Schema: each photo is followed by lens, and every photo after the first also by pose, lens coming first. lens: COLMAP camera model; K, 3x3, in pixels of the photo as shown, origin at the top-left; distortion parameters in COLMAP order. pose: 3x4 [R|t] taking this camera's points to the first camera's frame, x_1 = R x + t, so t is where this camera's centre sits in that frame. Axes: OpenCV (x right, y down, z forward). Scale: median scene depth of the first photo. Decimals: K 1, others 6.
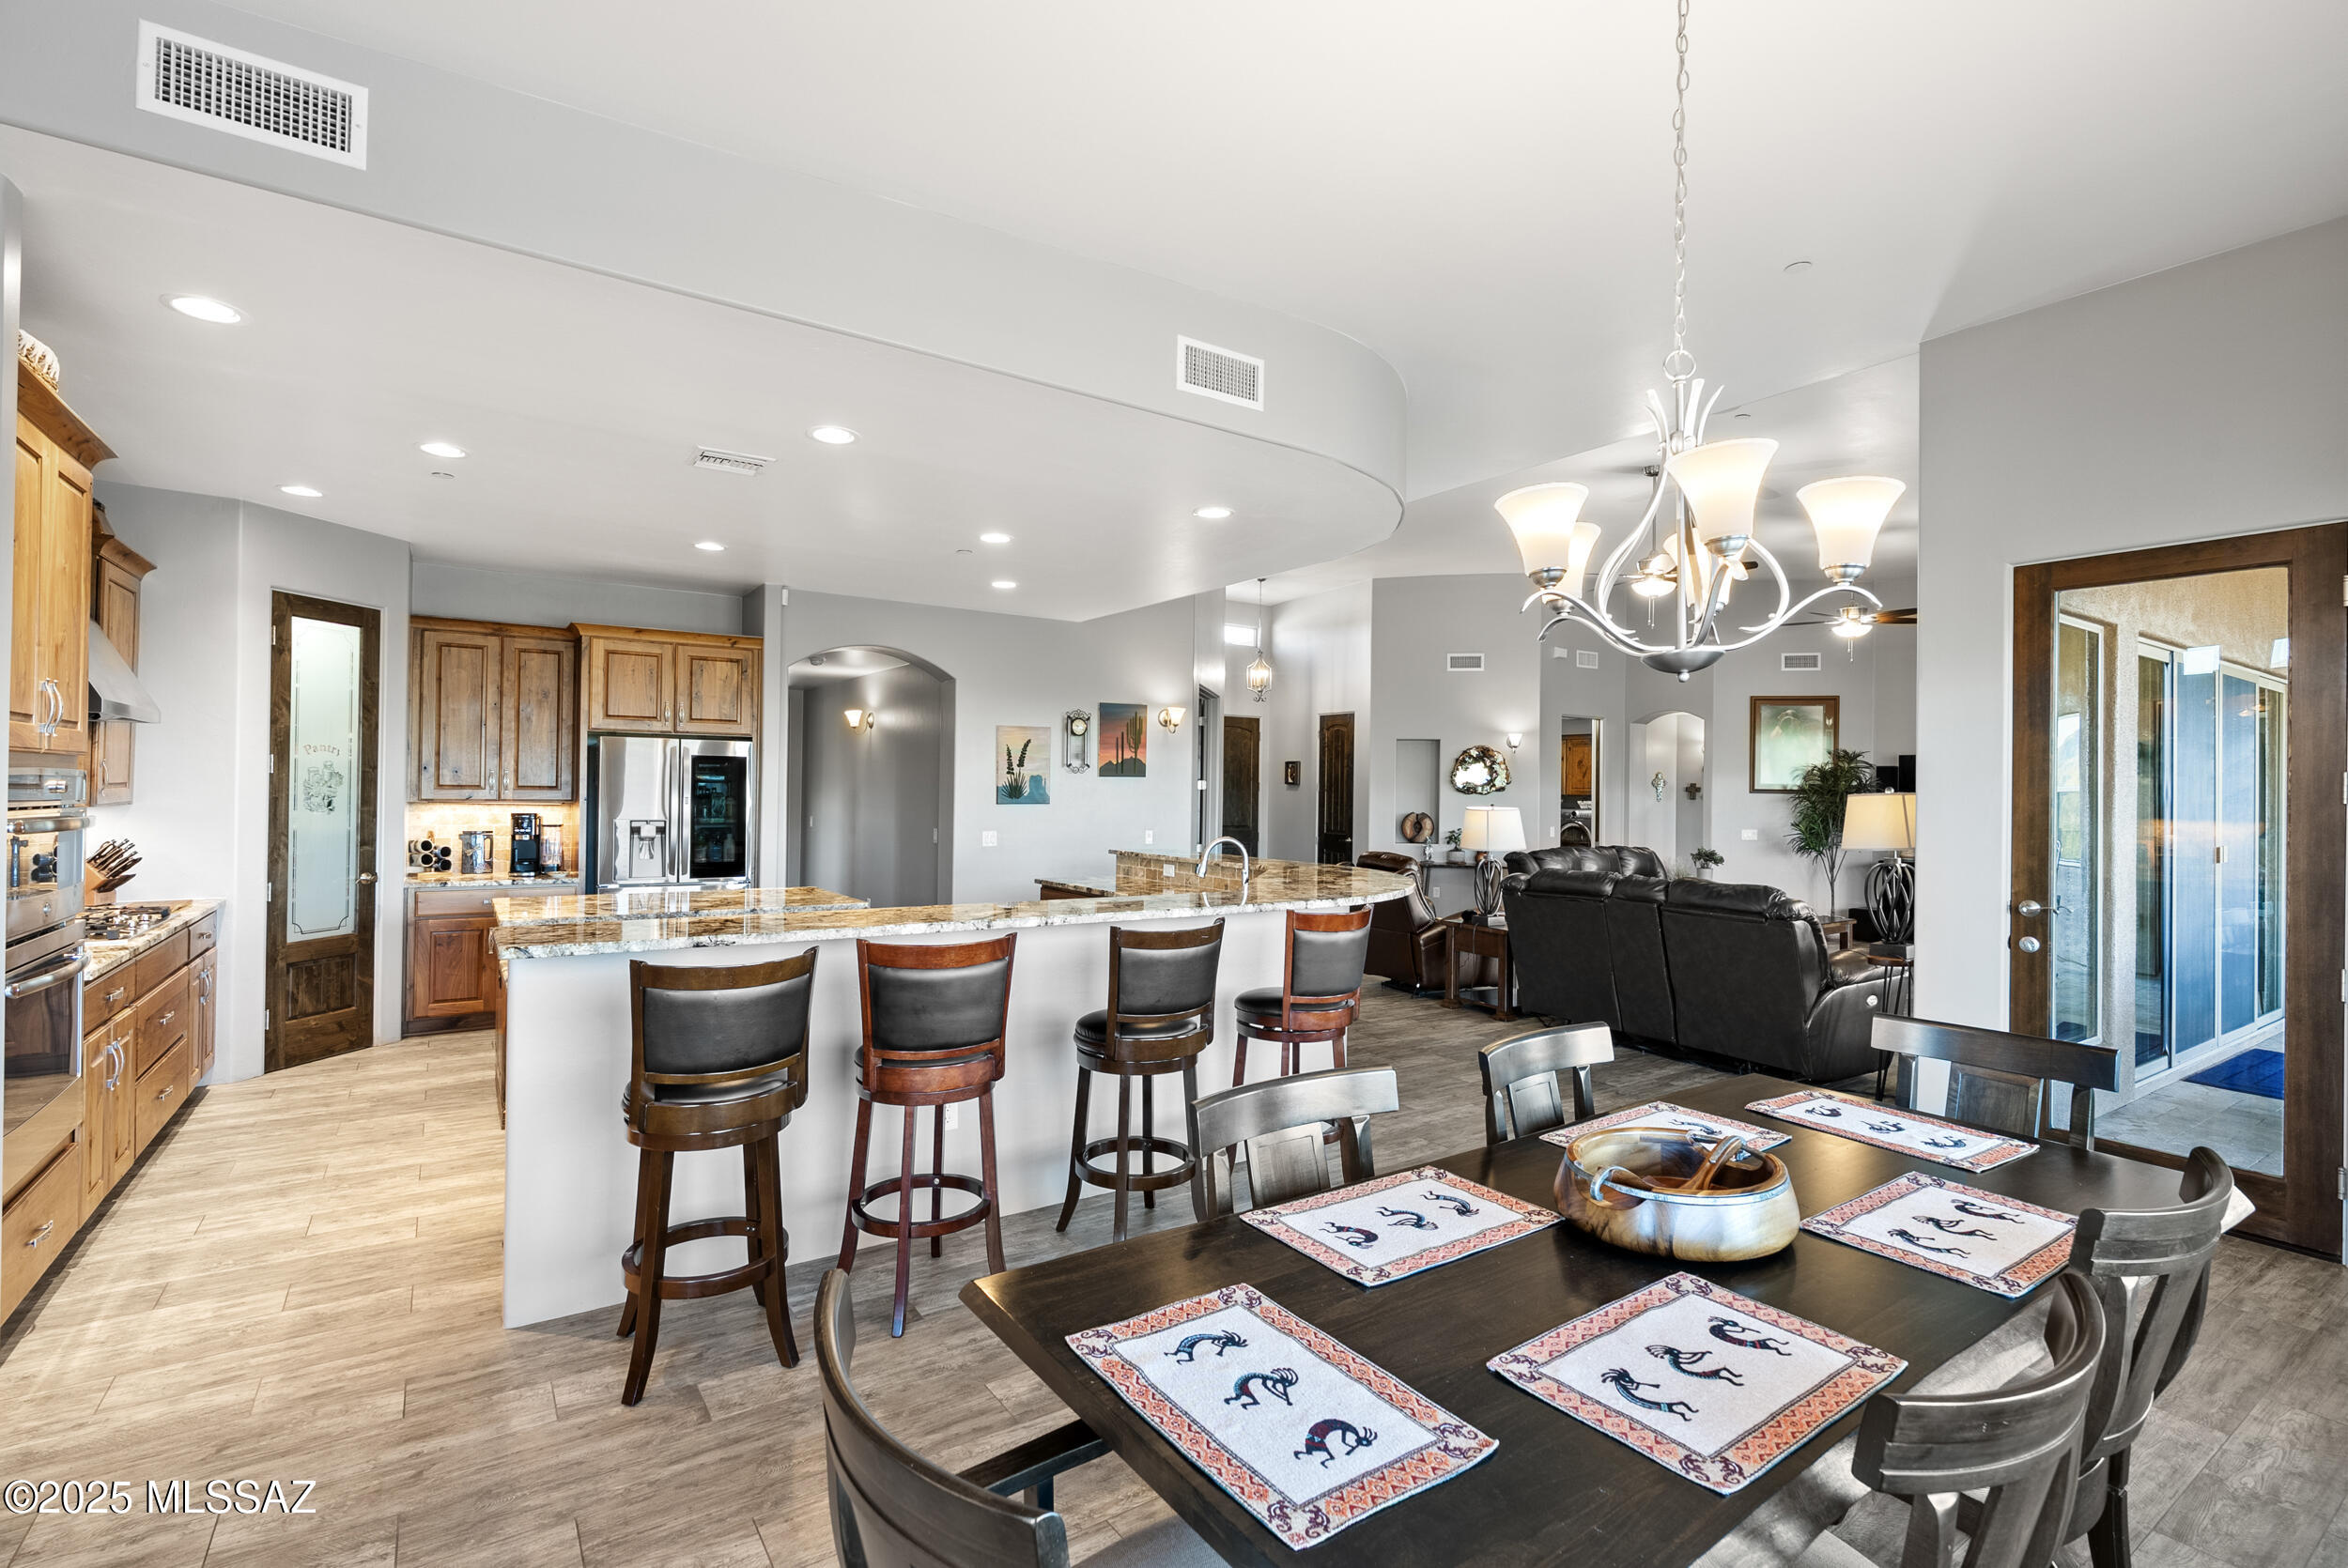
lens RADIAL K [[1069.9, 0, 1168.2], [0, 1069.9, 787.3], [0, 0, 1]] dist [-0.006564, 0.002491]
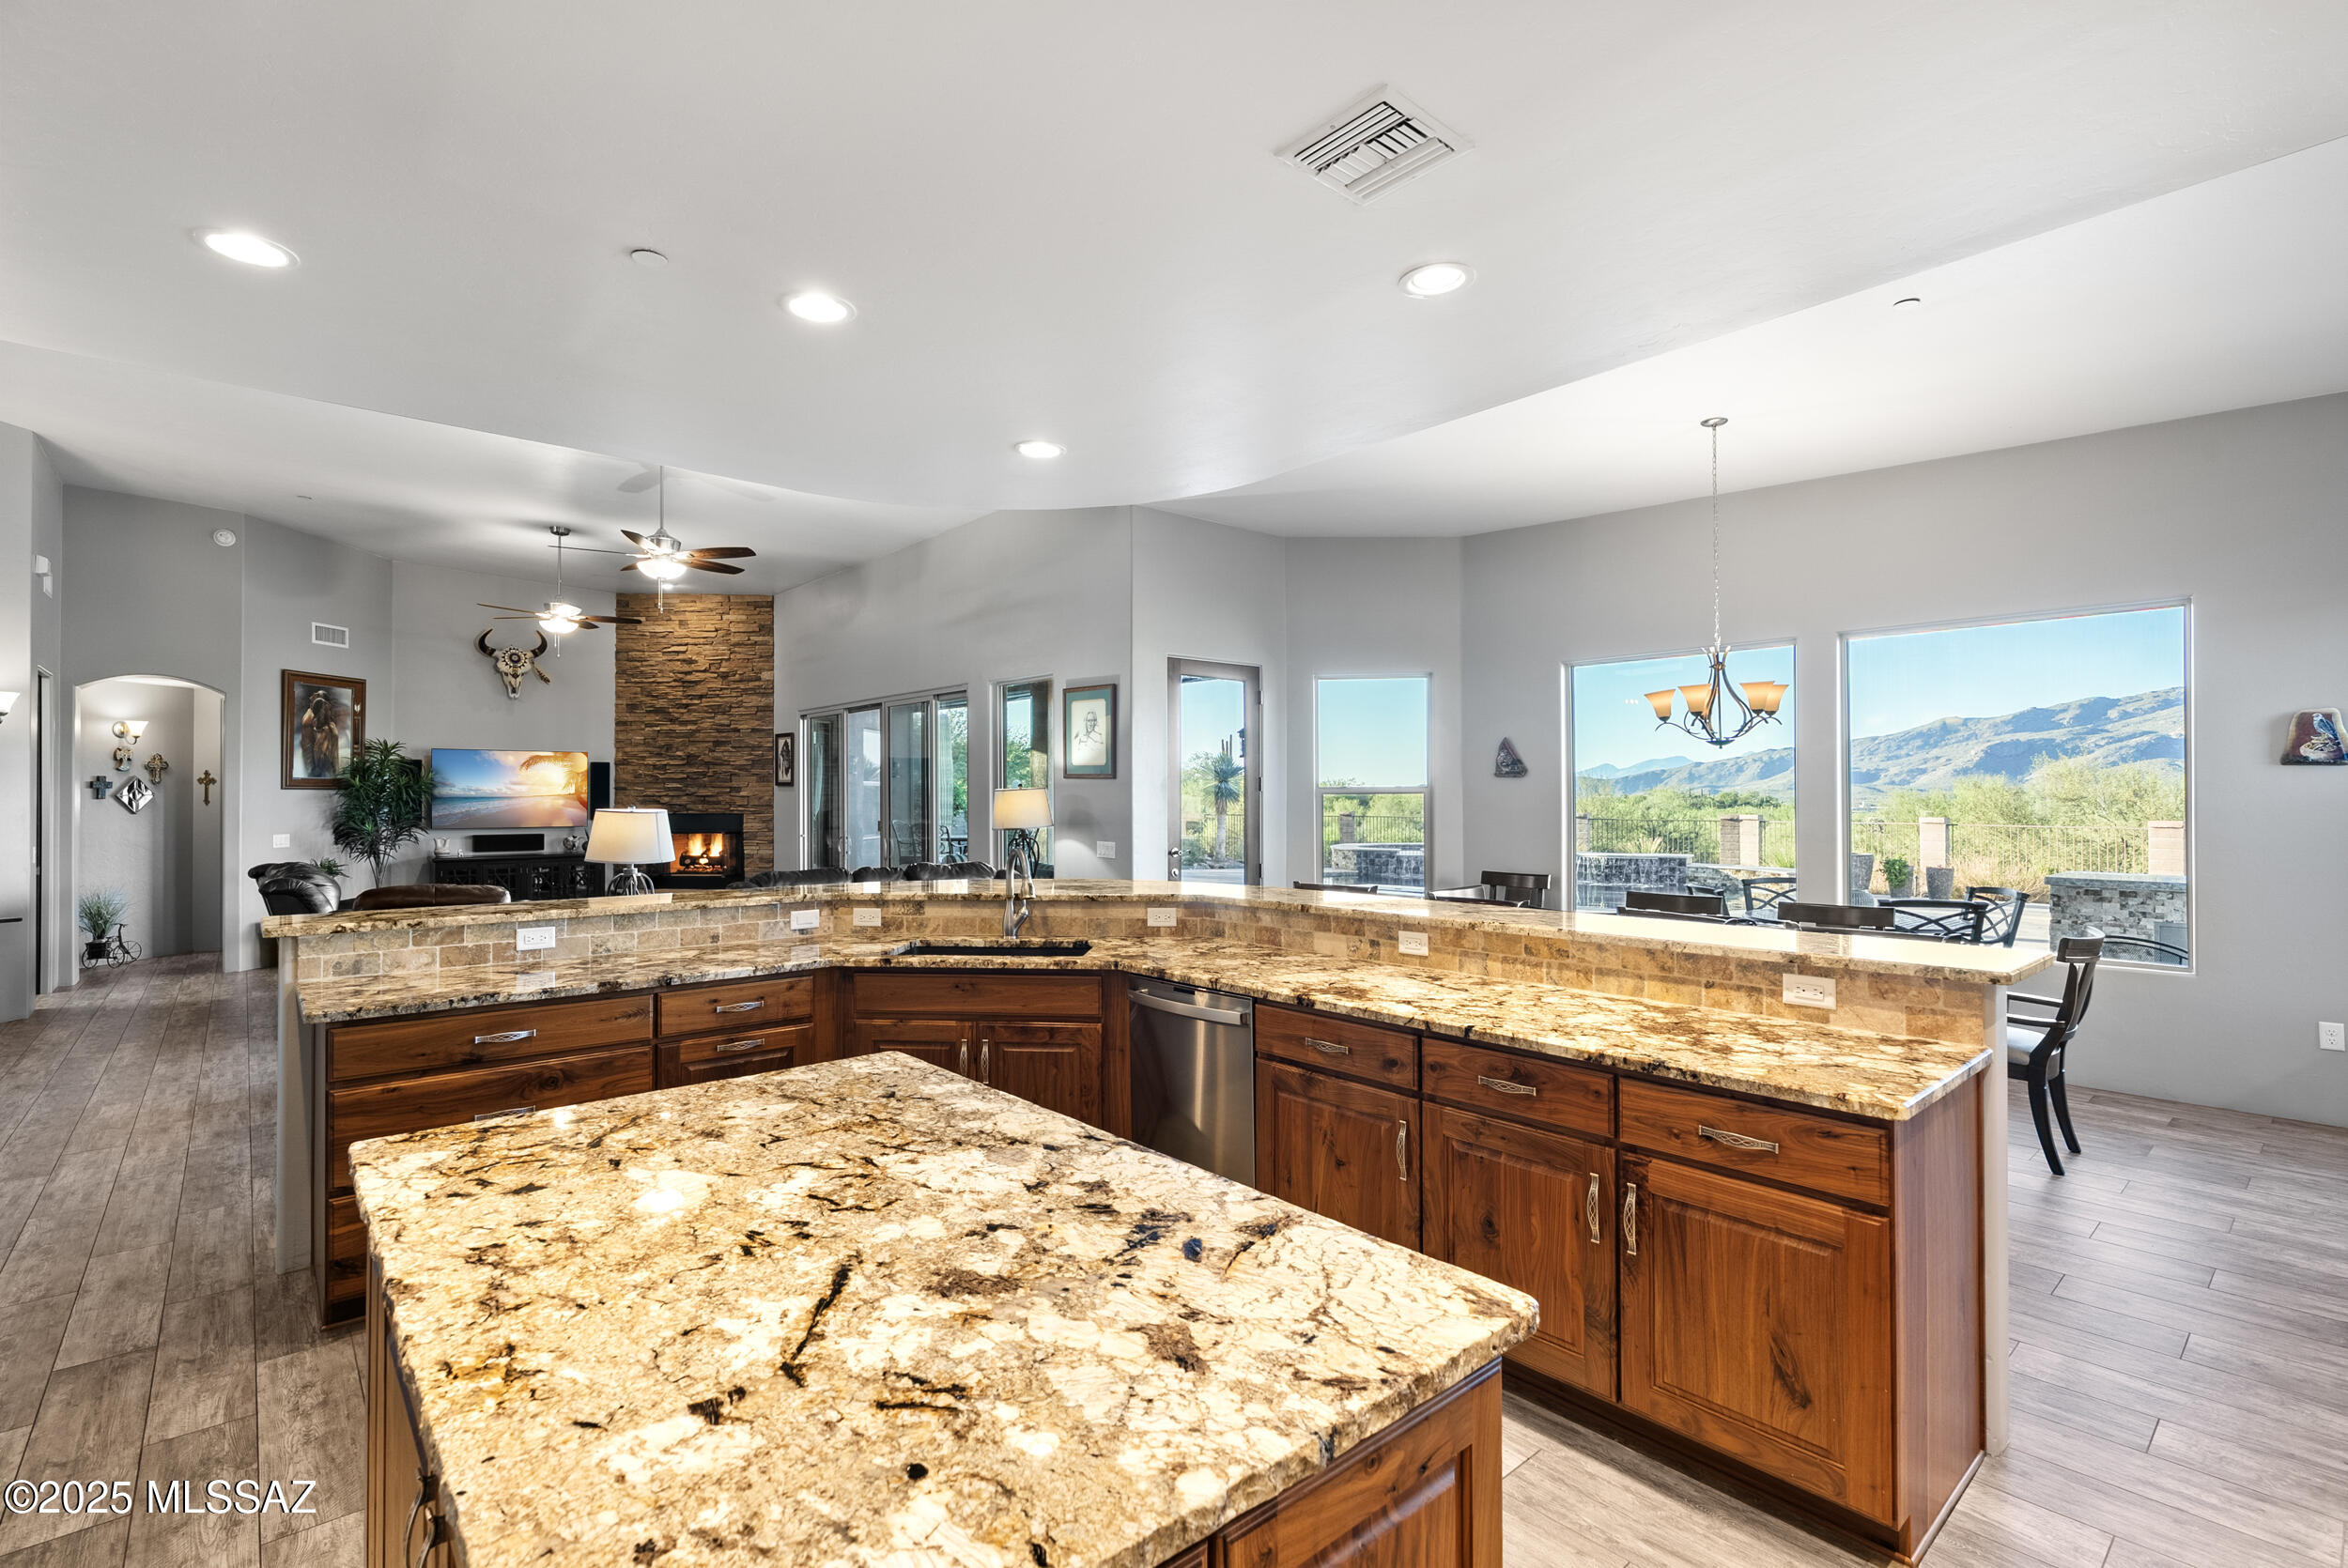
lens RADIAL K [[1069.9, 0, 1173.5], [0, 1069.9, 783.6], [0, 0, 1]] dist [-0.006564, 0.002491]
pose [[-0.120420, -0.002846, 0.992719, -0.594193], [-0.001711, 0.999995, 0.002660, -0.003608], [-0.992722, -0.001379, -0.120425, 0.757098]]
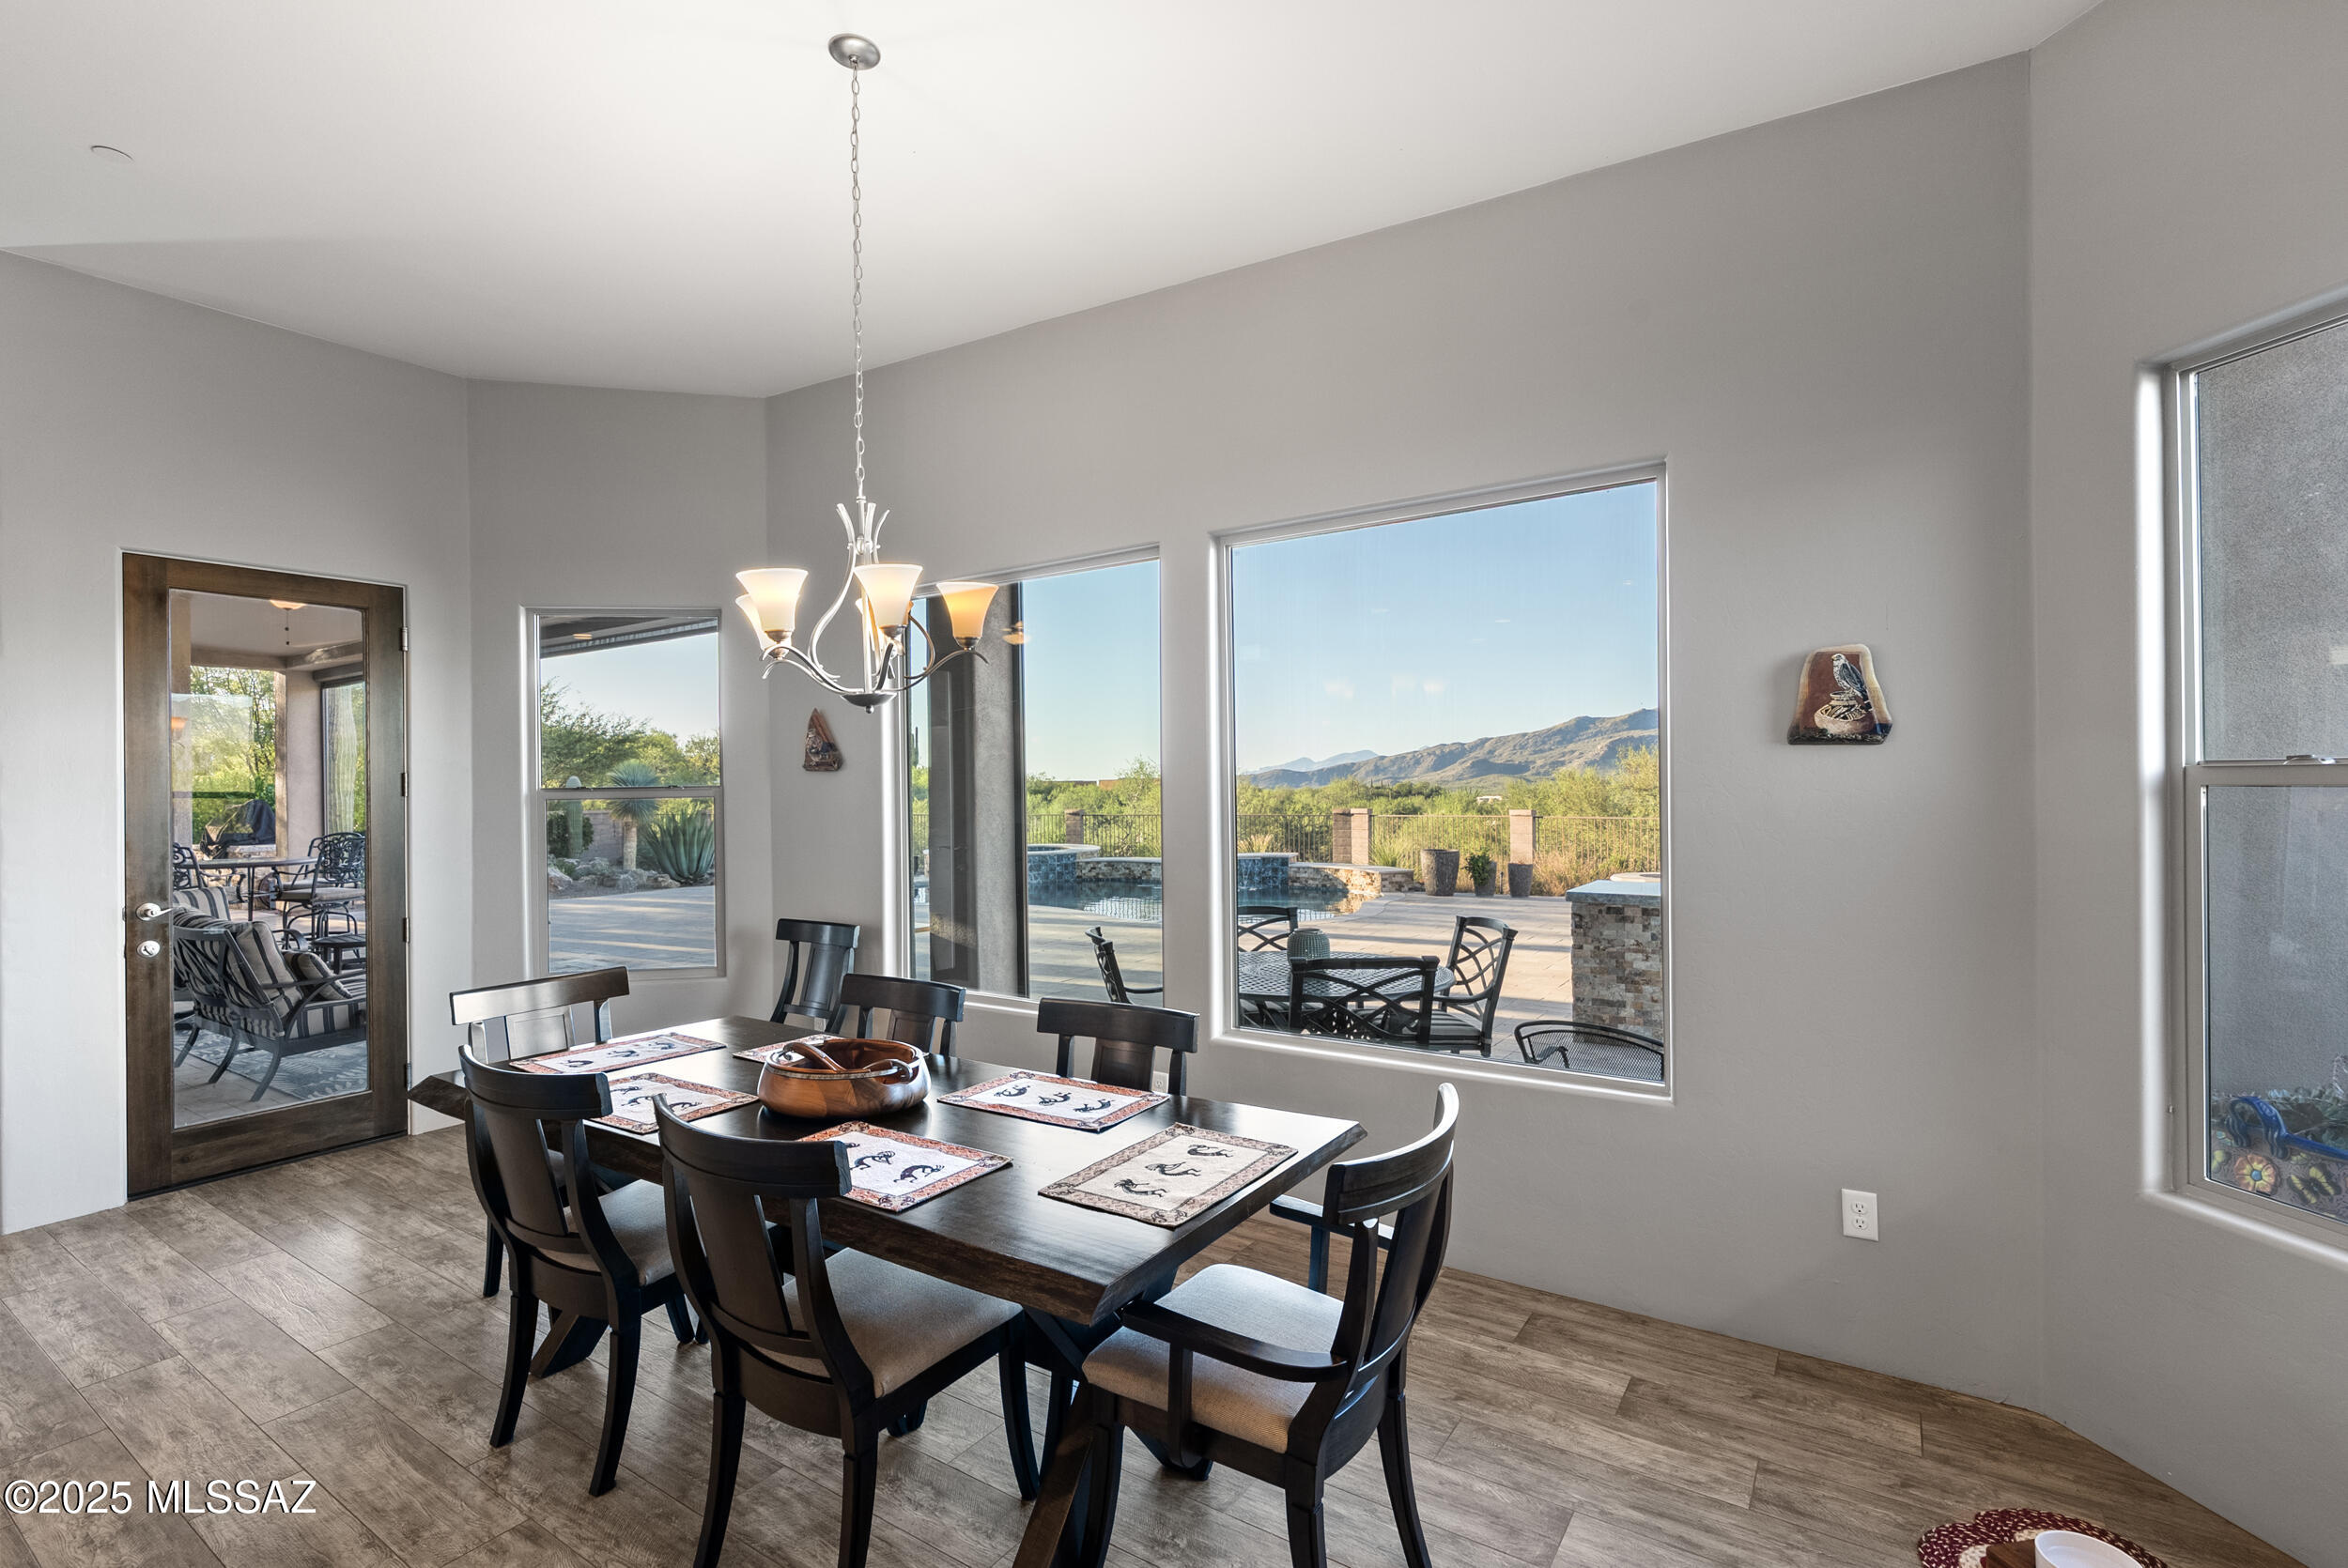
lens RADIAL K [[1069.9, 0, 1177.2], [0, 1069.9, 783.4], [0, 0, 1]] dist [-0.006564, 0.002491]
pose [[-0.377859, -0.006693, 0.925839, -0.267602], [0.003438, 0.999957, 0.008632, -0.004797], [-0.925857, 0.006444, -0.377819, 0.308948]]
